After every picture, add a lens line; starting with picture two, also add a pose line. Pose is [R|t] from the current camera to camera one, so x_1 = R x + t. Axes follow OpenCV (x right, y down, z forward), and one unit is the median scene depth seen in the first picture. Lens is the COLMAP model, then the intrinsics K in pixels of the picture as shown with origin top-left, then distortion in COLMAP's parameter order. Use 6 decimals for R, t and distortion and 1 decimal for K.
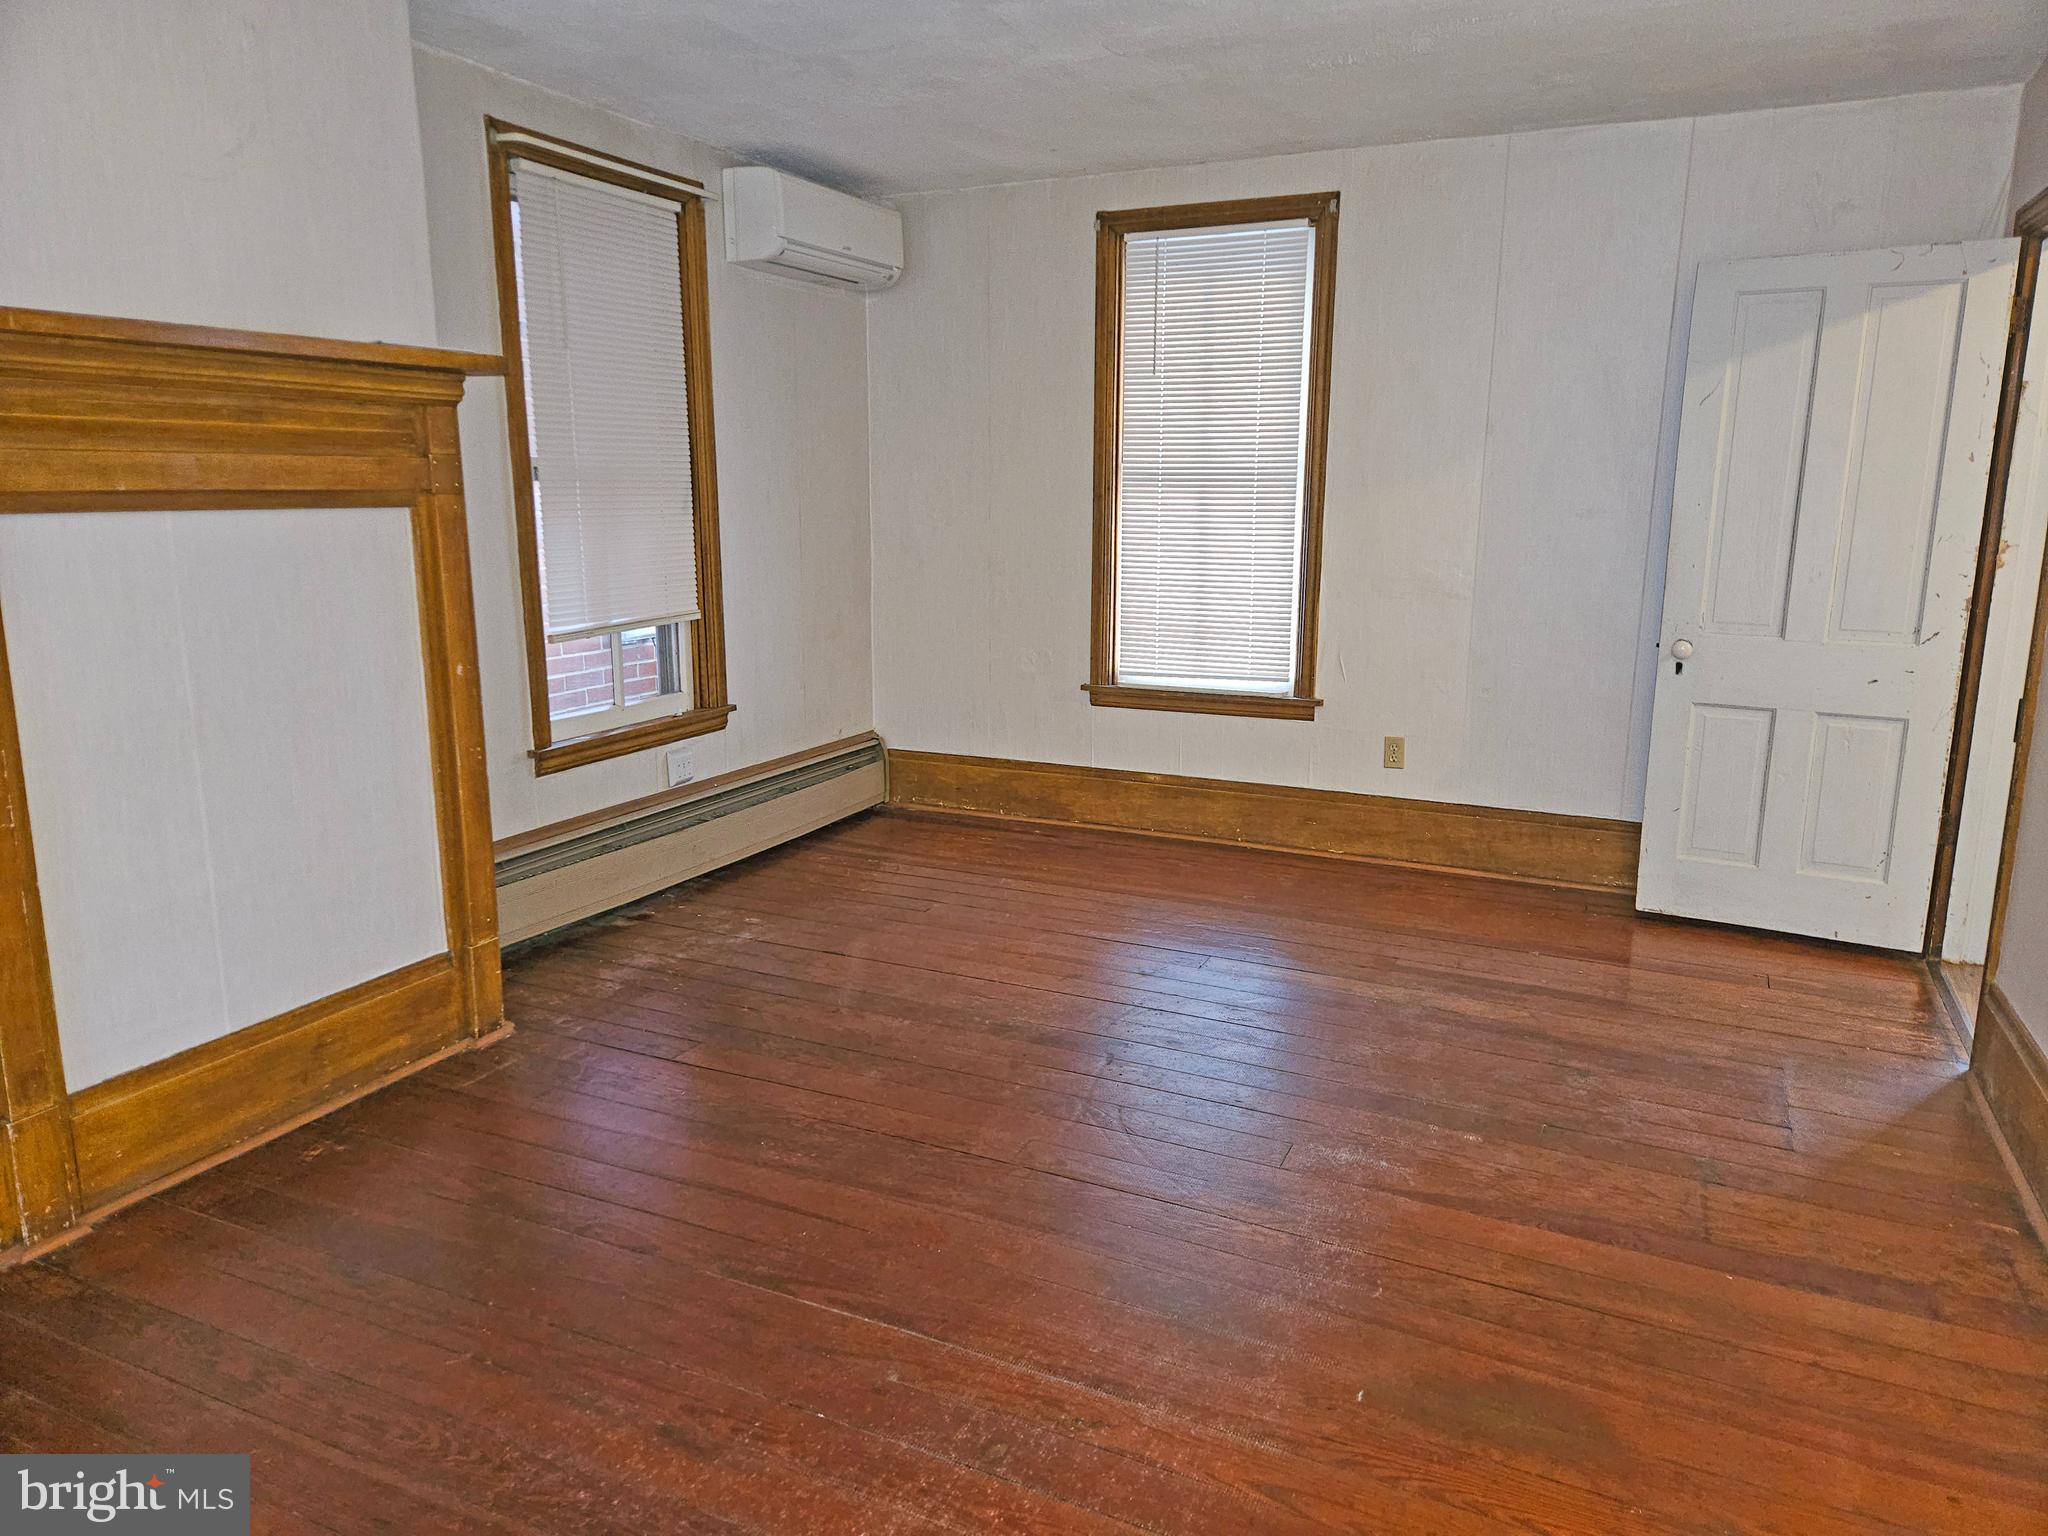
lens RADIAL K [[1386.7, 0, 1029.2], [0, 1386.7, 758.5], [0, 0, 1]] dist [0.042848, 0.000417]
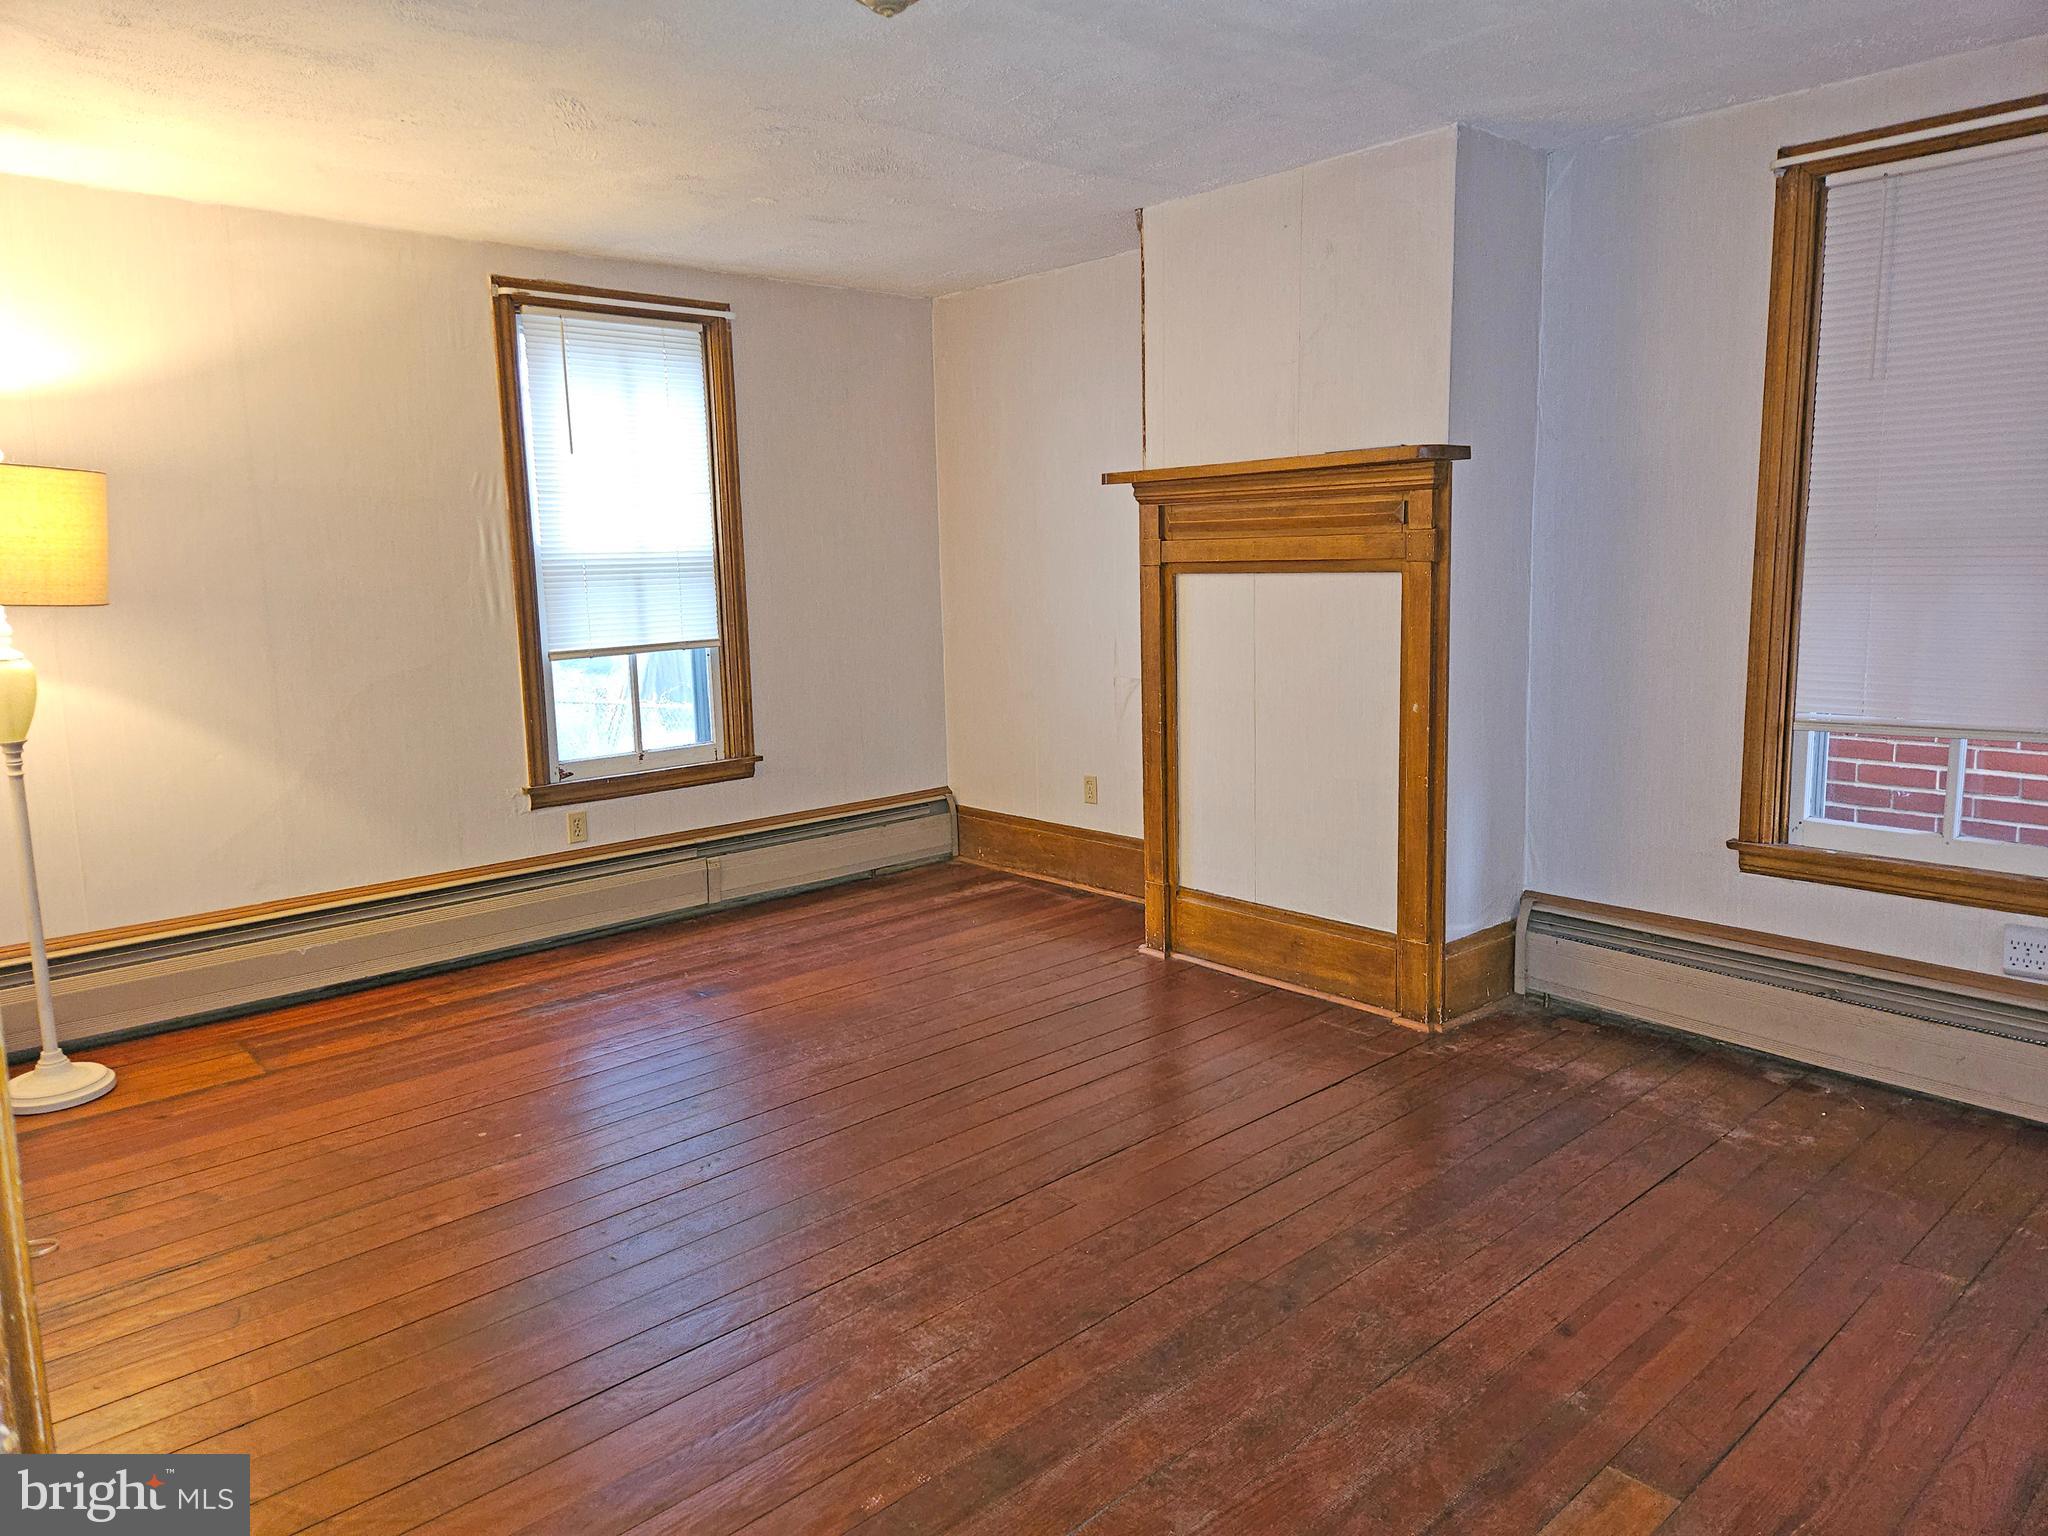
lens RADIAL K [[1351.9, 0, 1024.0], [0, 1351.9, 768.0], [0, 0, 1]] dist [-0.001417, -0.000824]
pose [[-0.401988, 0.156617, -0.902151, 0.810416], [-0.156338, 0.959056, 0.236158, -0.246004], [0.902200, 0.235973, -0.361043, 1.181274]]
